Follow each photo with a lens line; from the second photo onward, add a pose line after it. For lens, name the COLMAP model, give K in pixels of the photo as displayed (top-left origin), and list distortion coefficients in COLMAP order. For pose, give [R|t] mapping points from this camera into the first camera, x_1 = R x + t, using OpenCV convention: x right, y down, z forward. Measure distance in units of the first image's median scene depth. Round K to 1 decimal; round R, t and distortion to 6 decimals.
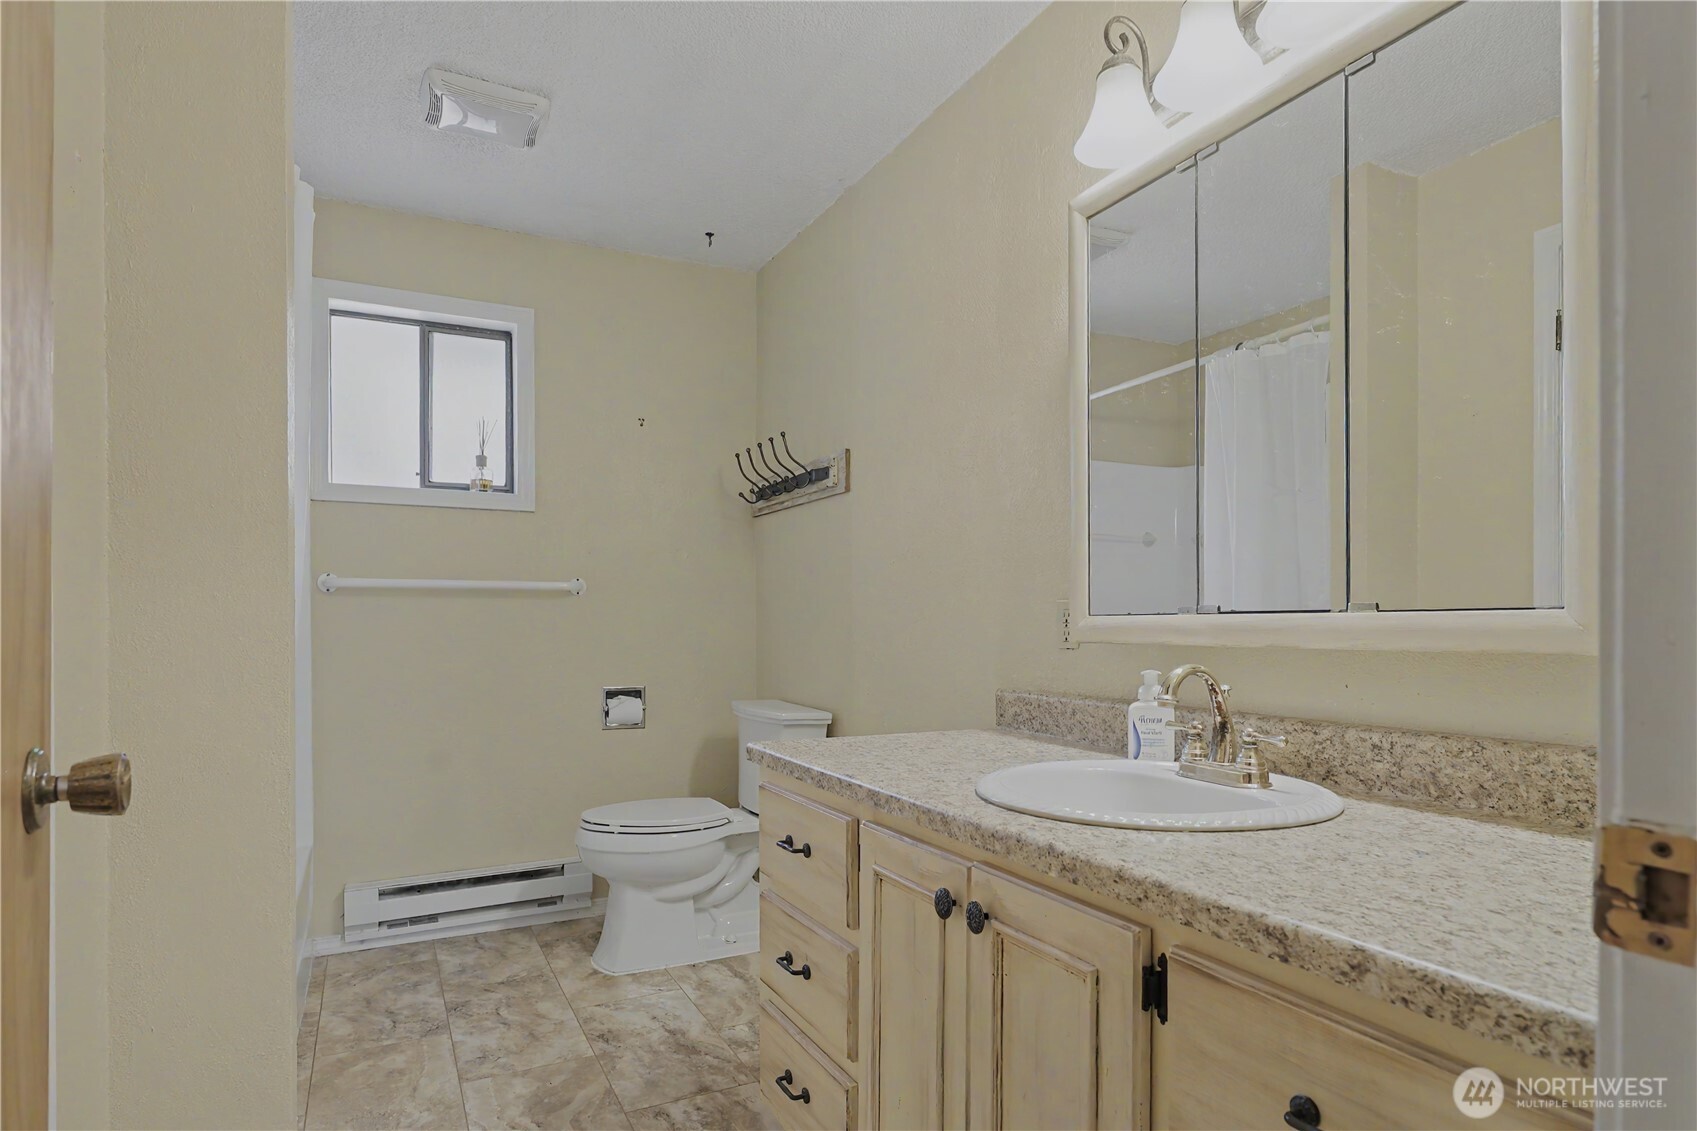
lens RADIAL K [[991.6, 0, 845.6], [0, 991.6, 629.6], [0, 0, 1]] dist [-0.001156, 0.003211]
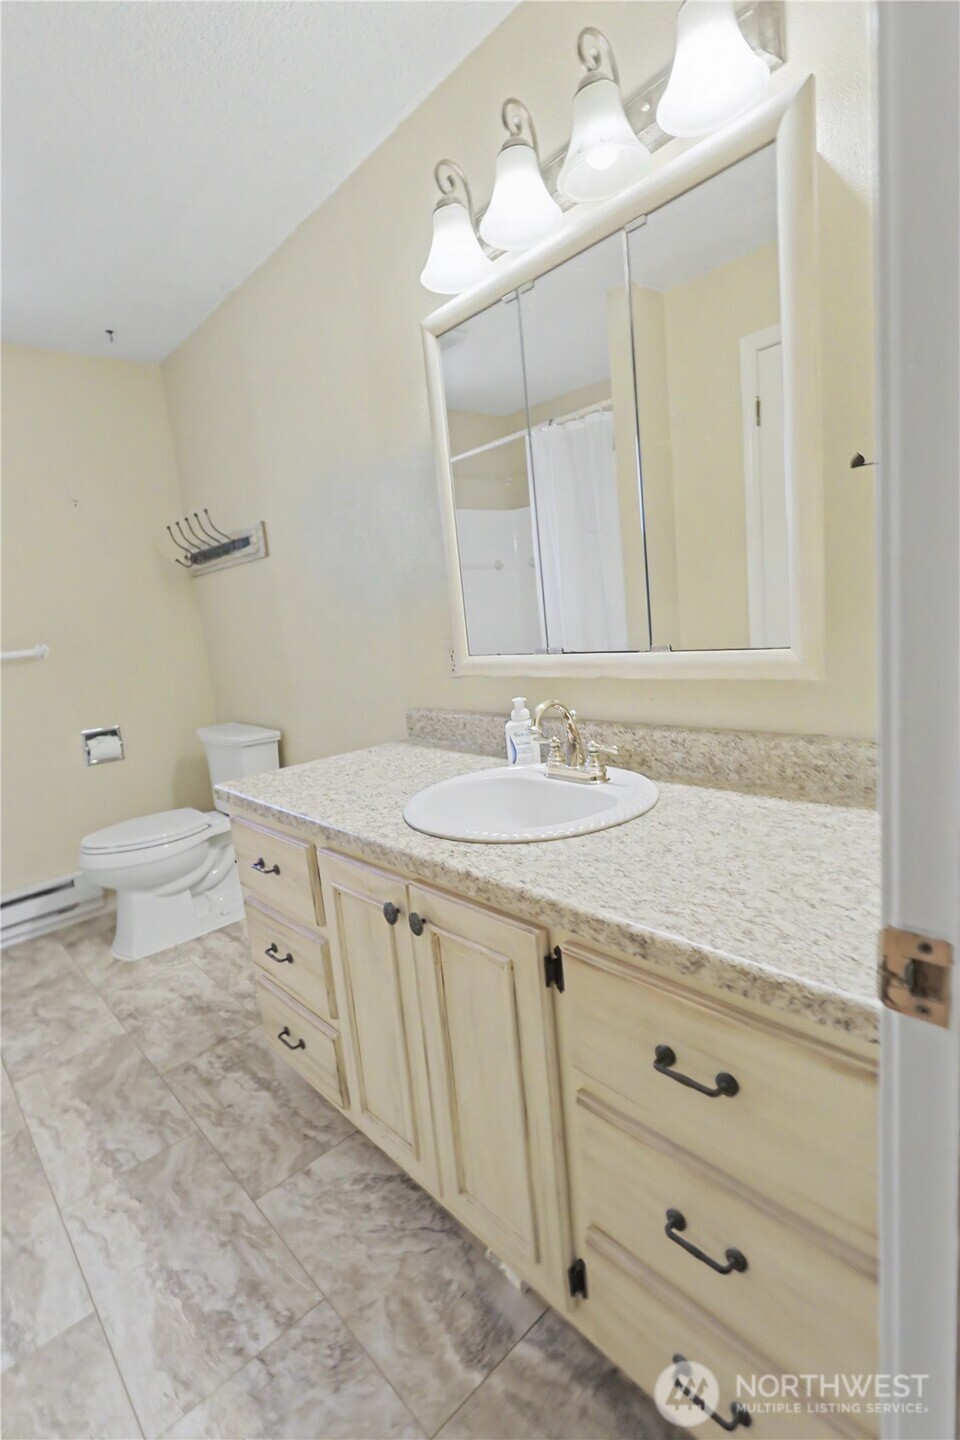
lens RADIAL K [[712.6, 0, 483.7], [0, 712.6, 724.1], [0, 0, 1]] dist [-0.001619, -0.000605]
pose [[0.957396, -0.135468, 0.255031, 0.006419], [0.095282, 0.981871, 0.163860, -0.070670], [-0.272606, -0.132579, 0.952948, 0.062524]]
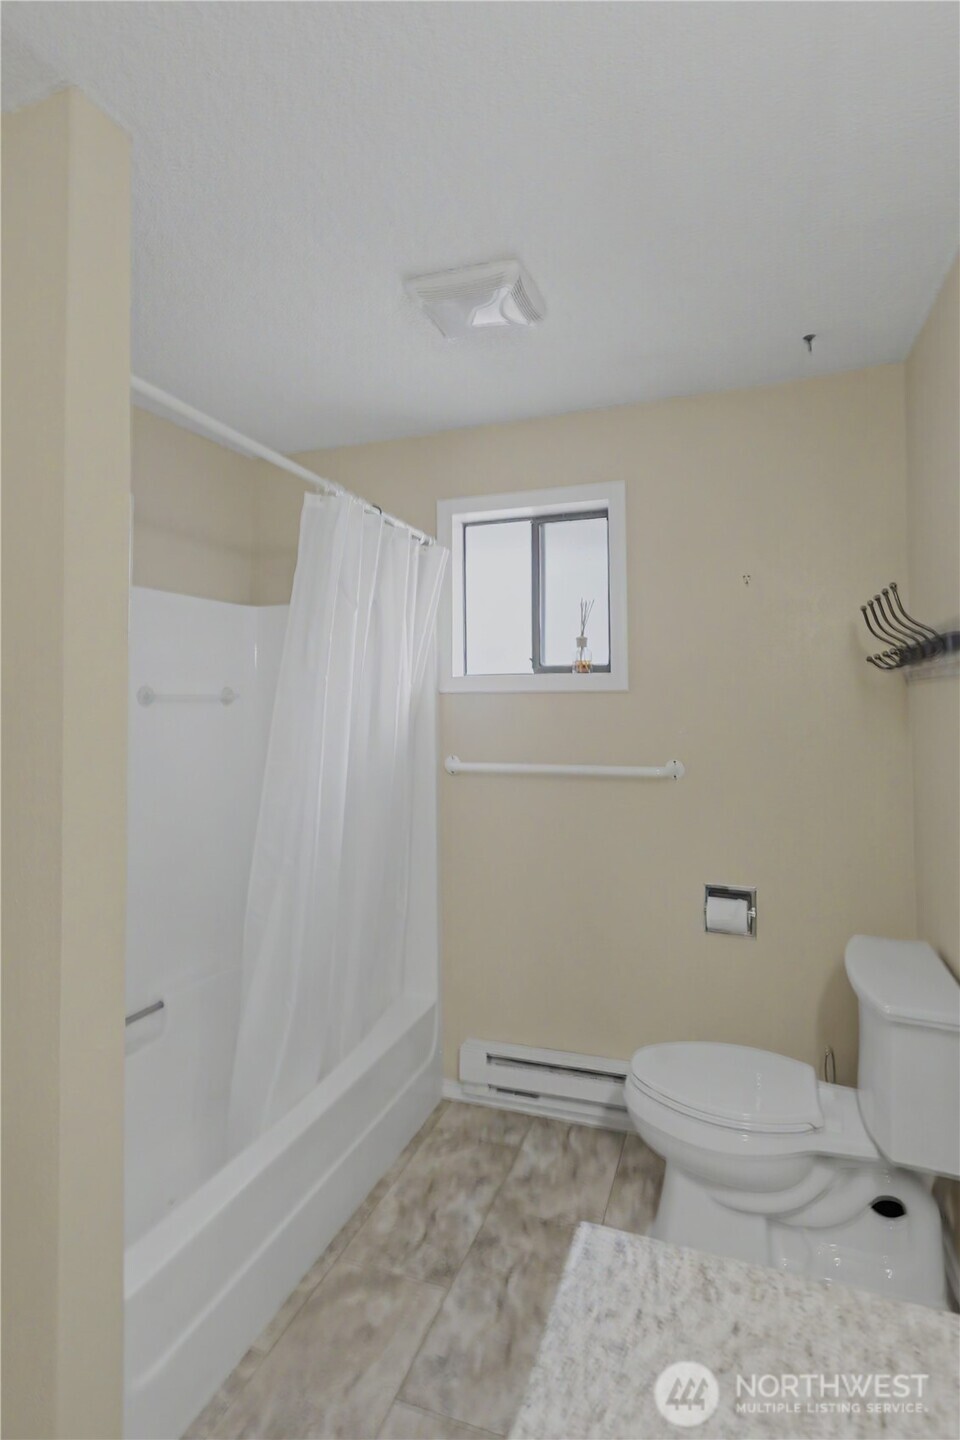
lens RADIAL K [[712.6, 0, 501.8], [0, 712.6, 680.6], [0, 0, 1]] dist [-0.001619, -0.000605]
pose [[0.678498, -0.019893, -0.734333, 0.156070], [0.009292, 0.999786, -0.018498, -0.173013], [0.734543, 0.005728, 0.678538, 0.656794]]
